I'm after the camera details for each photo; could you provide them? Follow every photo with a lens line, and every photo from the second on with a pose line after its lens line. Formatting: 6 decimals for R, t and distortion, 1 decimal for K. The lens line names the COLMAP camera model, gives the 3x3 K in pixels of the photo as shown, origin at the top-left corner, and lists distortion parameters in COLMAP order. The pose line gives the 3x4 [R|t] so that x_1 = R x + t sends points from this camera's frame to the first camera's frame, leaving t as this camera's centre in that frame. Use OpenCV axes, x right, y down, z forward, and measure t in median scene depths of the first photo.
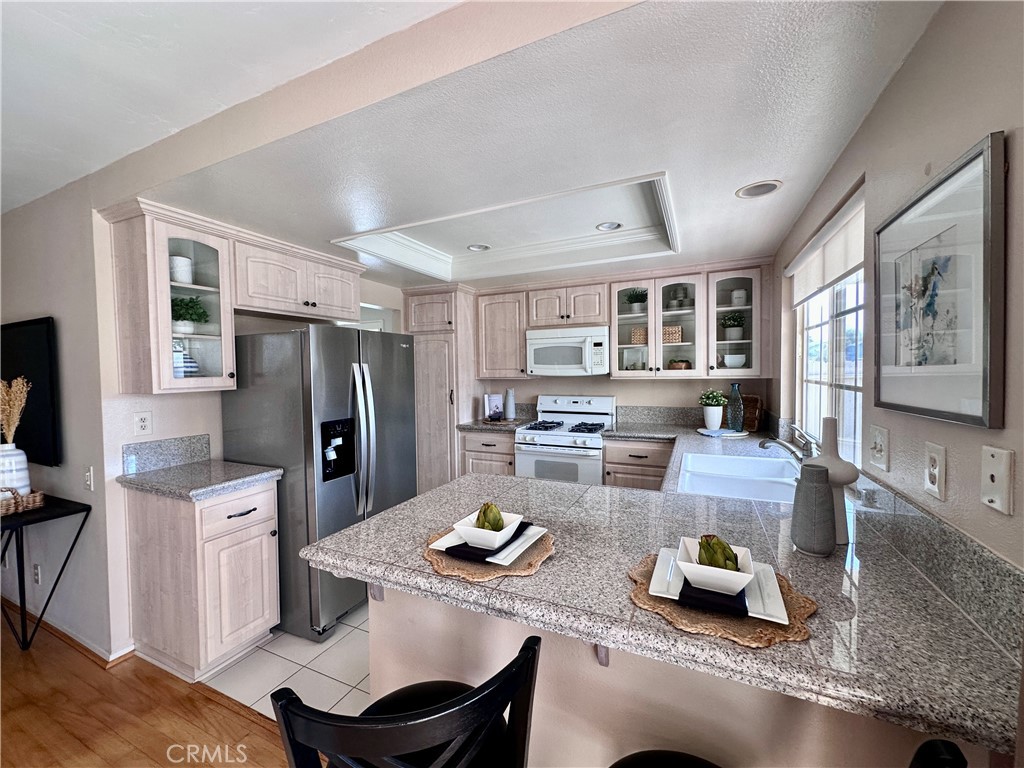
lens RADIAL K [[409.2, 0, 516.7], [0, 409.2, 382.7], [0, 0, 1]] dist [-0.003580, 0.000100]
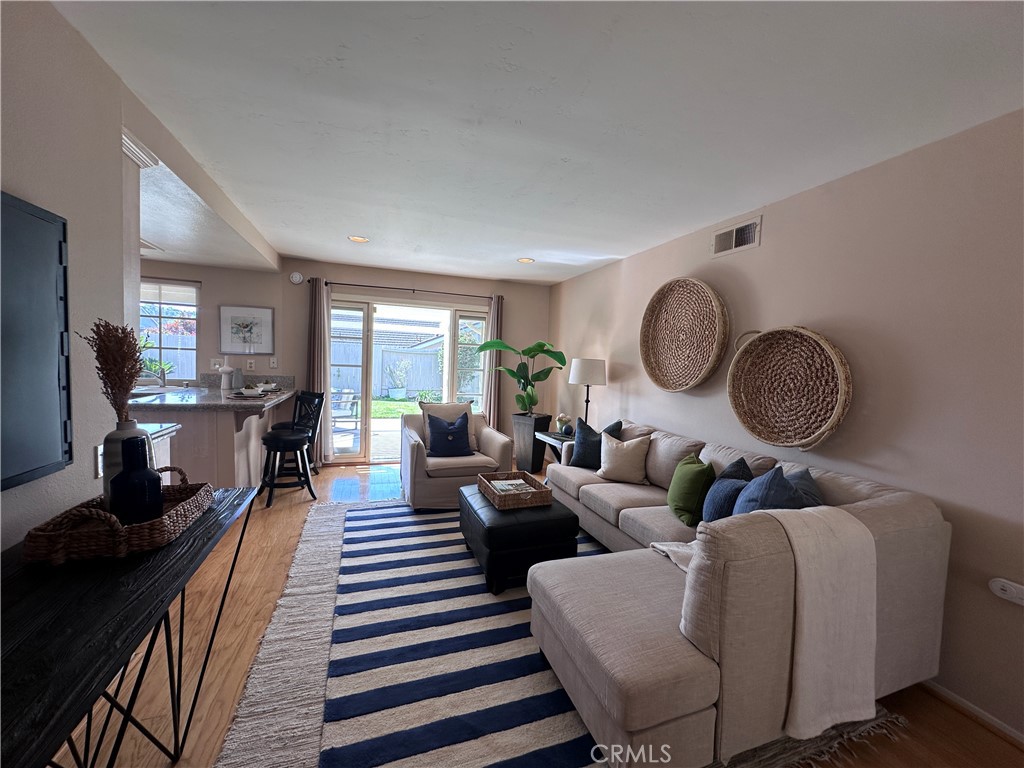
lens RADIAL K [[409.2, 0, 516.7], [0, 409.2, 382.7], [0, 0, 1]] dist [-0.003580, 0.000100]
pose [[-0.695510, -0.048307, 0.716891, -1.286740], [-0.004441, 0.998007, 0.062941, 0.029089], [-0.718503, 0.040592, -0.694339, 0.584093]]
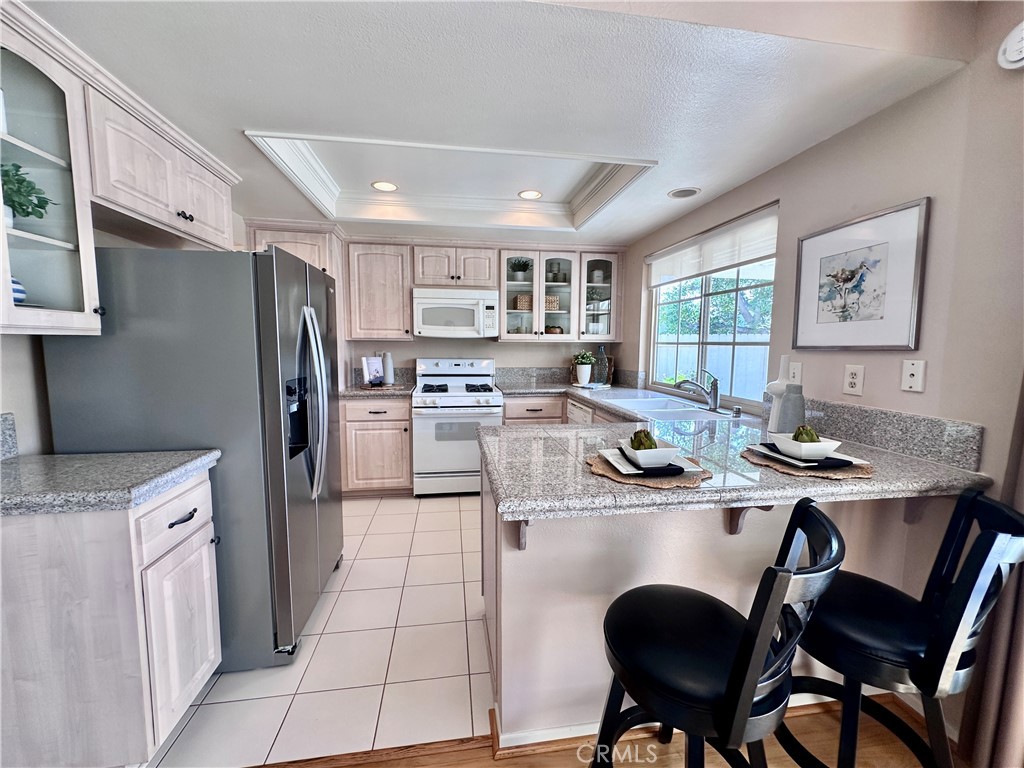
lens RADIAL K [[409.2, 0, 516.7], [0, 409.2, 382.7], [0, 0, 1]] dist [-0.003580, 0.000100]
pose [[0.834467, -0.033652, 0.550030, -0.335082], [-0.001049, 0.998035, 0.062653, 0.032555], [-0.551057, -0.052859, 0.832792, 0.089831]]
